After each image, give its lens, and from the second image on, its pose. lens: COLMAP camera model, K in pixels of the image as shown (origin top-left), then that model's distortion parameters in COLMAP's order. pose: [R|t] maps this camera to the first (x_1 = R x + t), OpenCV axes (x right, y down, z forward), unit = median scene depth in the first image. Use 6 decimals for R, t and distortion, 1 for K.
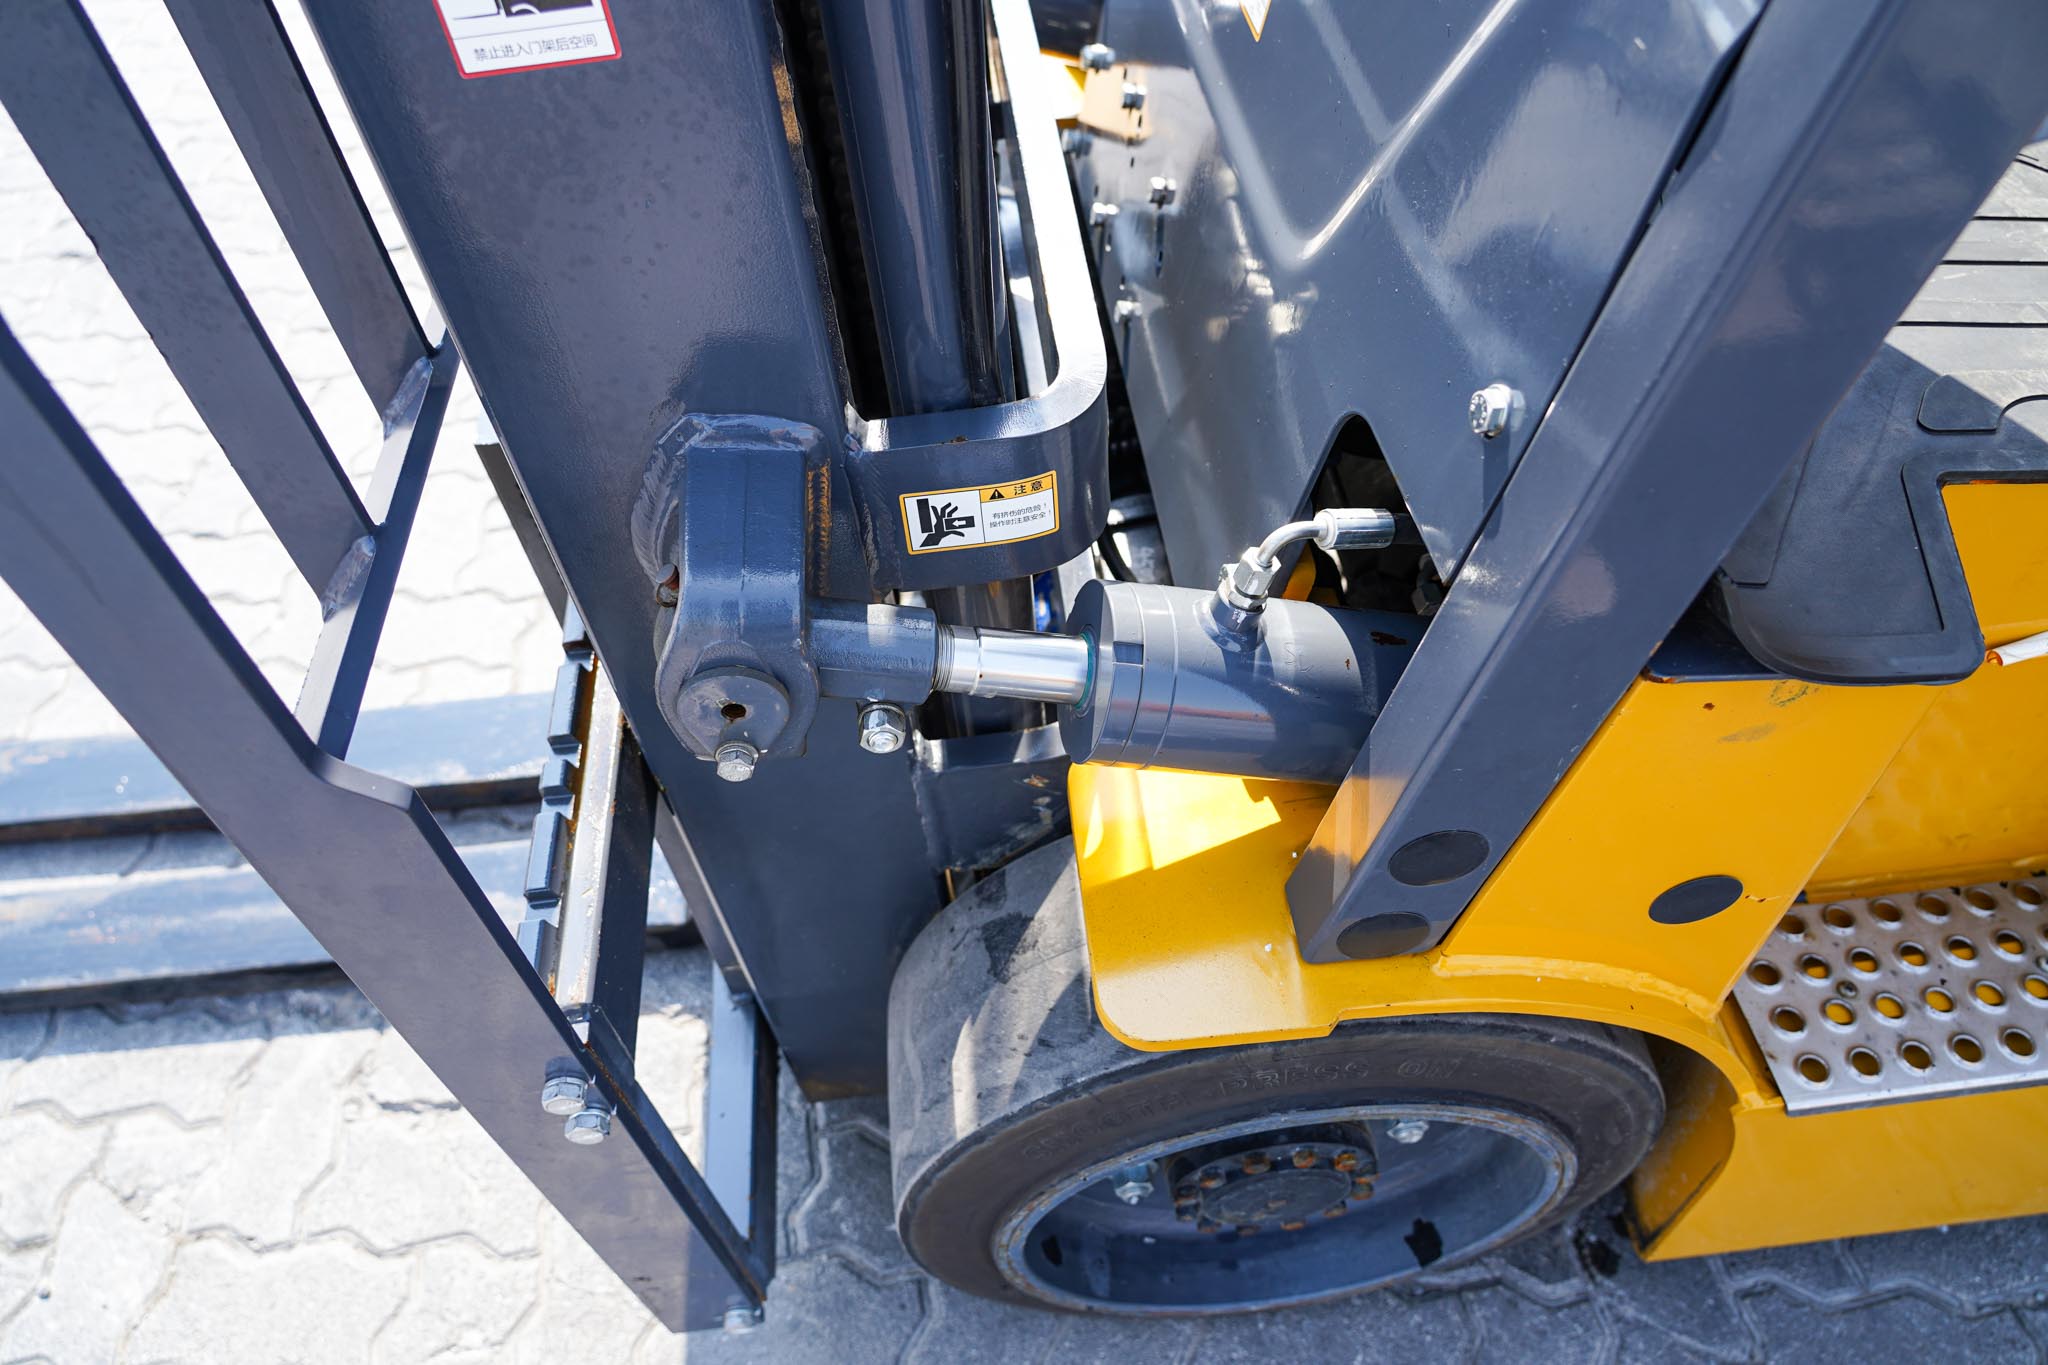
lens RADIAL K [[1384.4, 0, 1023.5], [0, 1384.4, 672.3], [0, 0, 1]] dist [-0.038281, 0.023349]
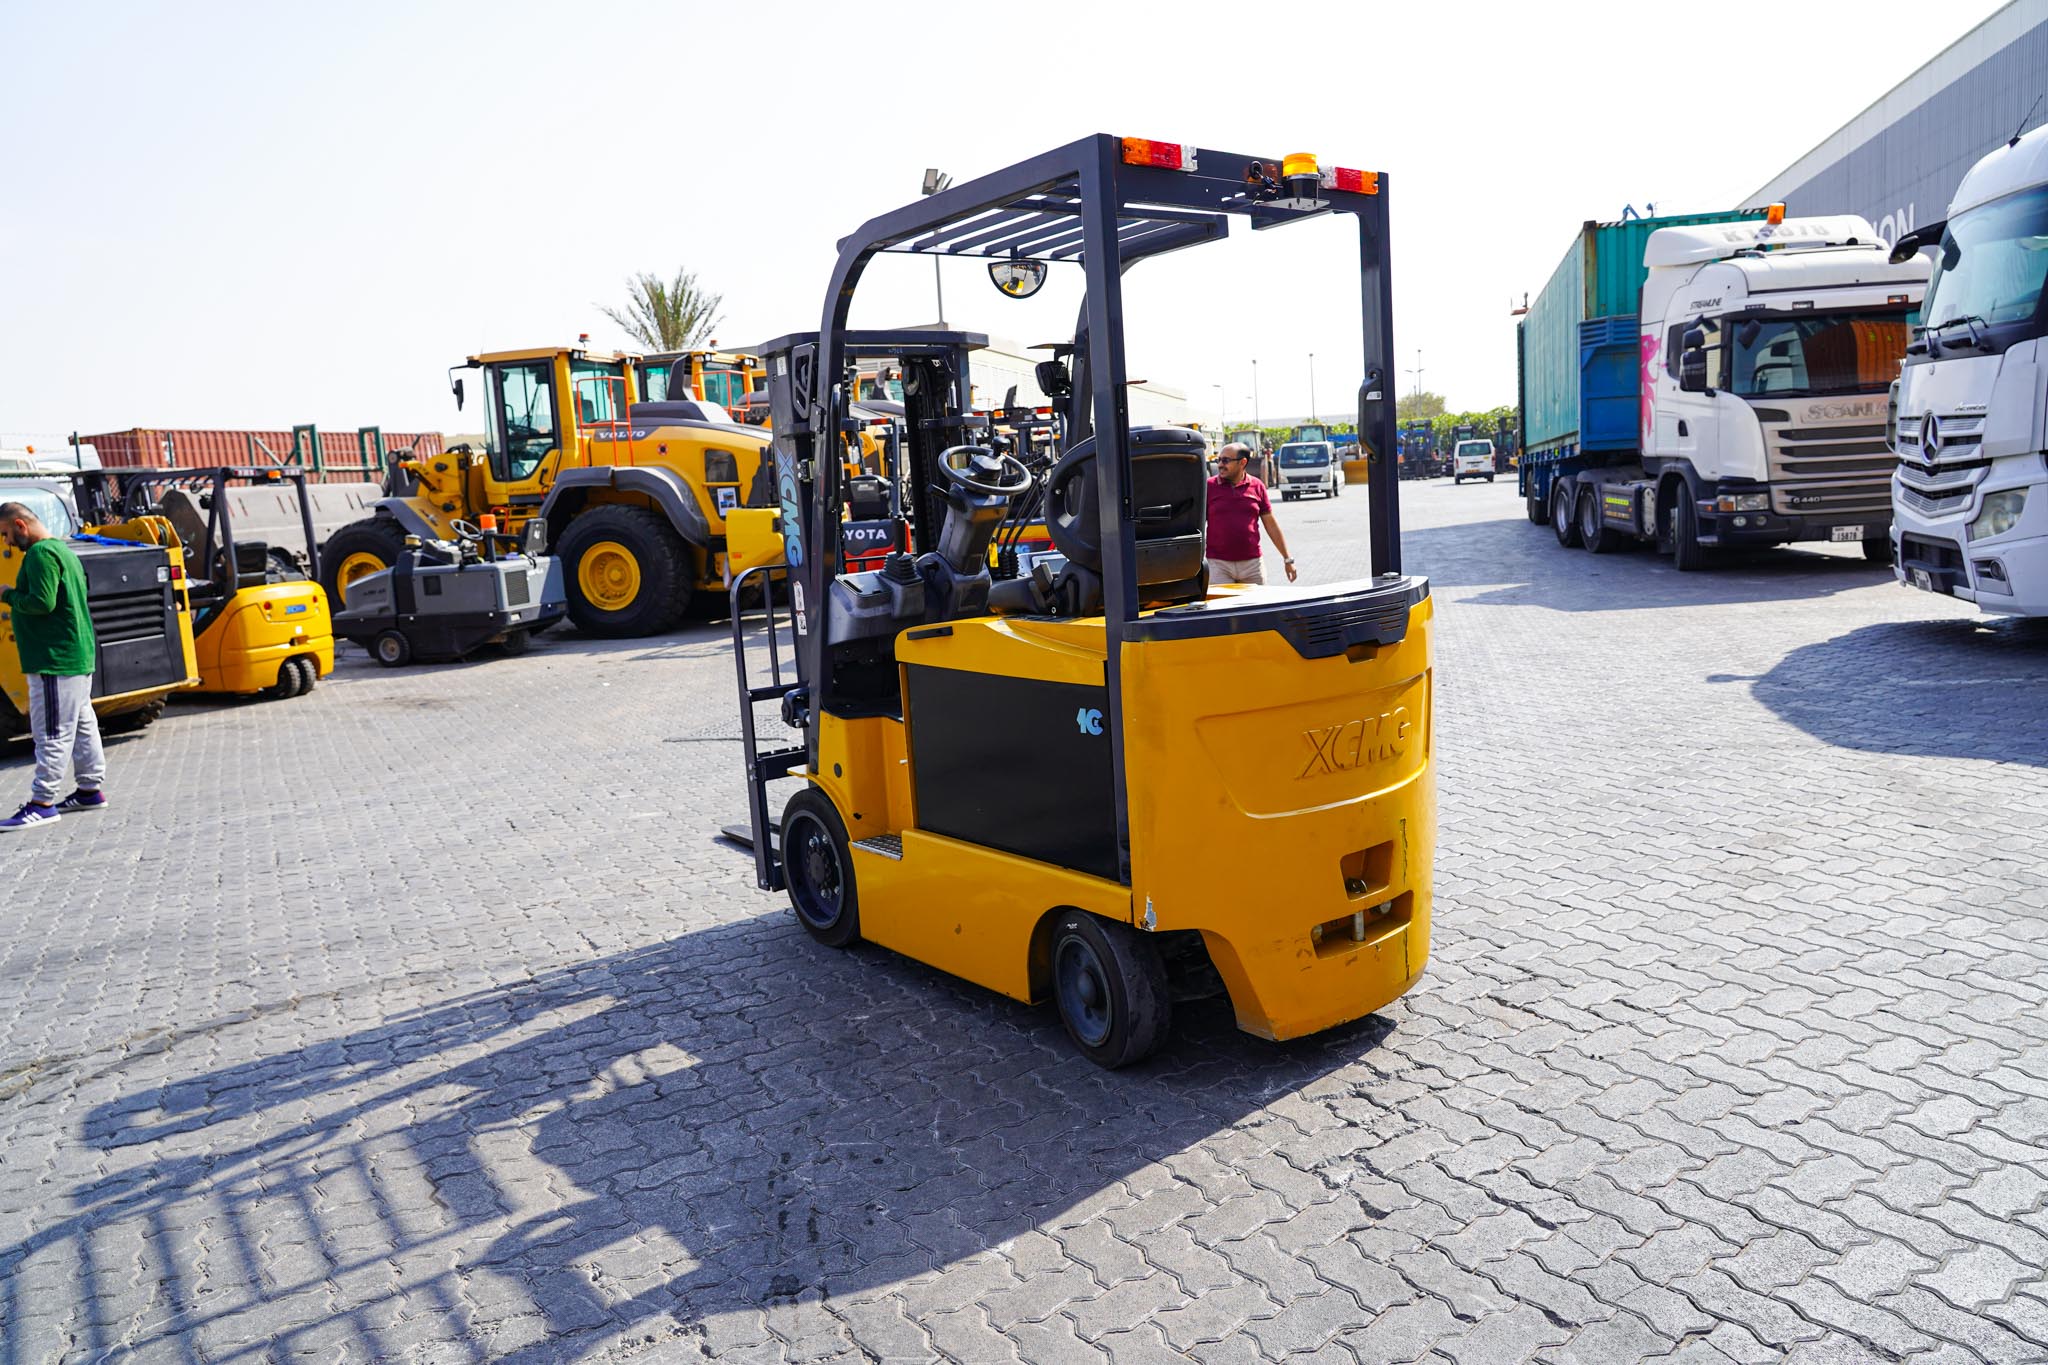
lens RADIAL K [[1382.5, 0, 1020.8], [0, 1382.5, 668.5], [0, 0, 1]] dist [-0.028414, 0.010278]
pose [[0.532842, 0.116573, -0.838147, 3.787415], [-0.614004, 0.734829, -0.288143, 0.693365], [0.582305, 0.668160, 0.463124, -1.065630]]
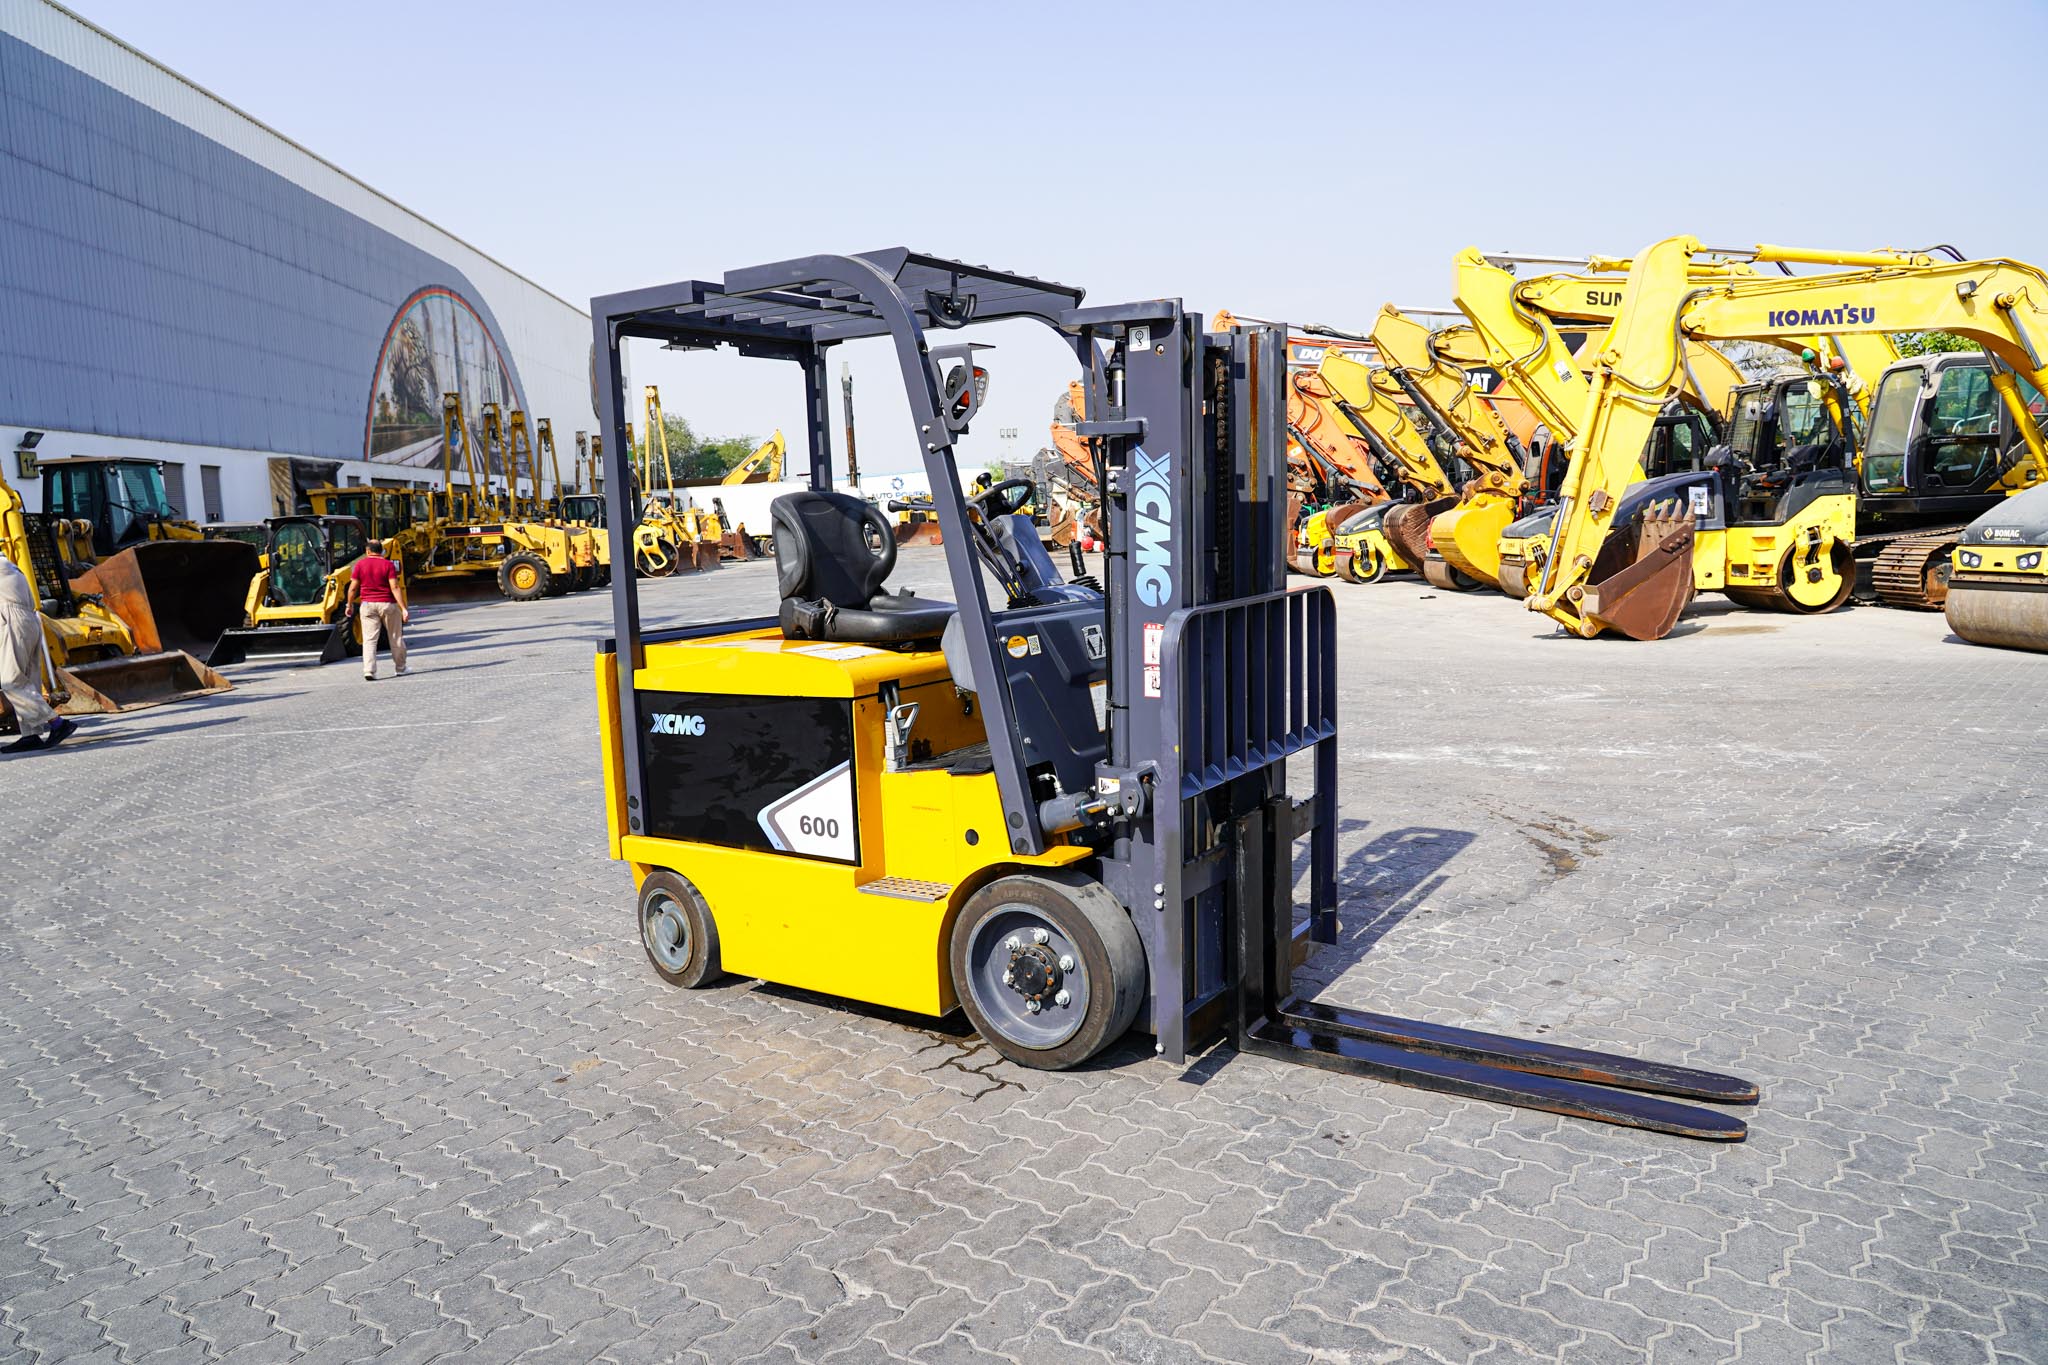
lens RADIAL K [[1382.5, 0, 1020.8], [0, 1382.5, 668.5], [0, 0, 1]] dist [-0.028414, 0.010278]
pose [[-0.773855, 0.003156, 0.633355, -1.993782], [0.526738, 0.558495, 0.640805, -2.905105], [-0.351703, 0.829502, -0.433856, 2.281114]]
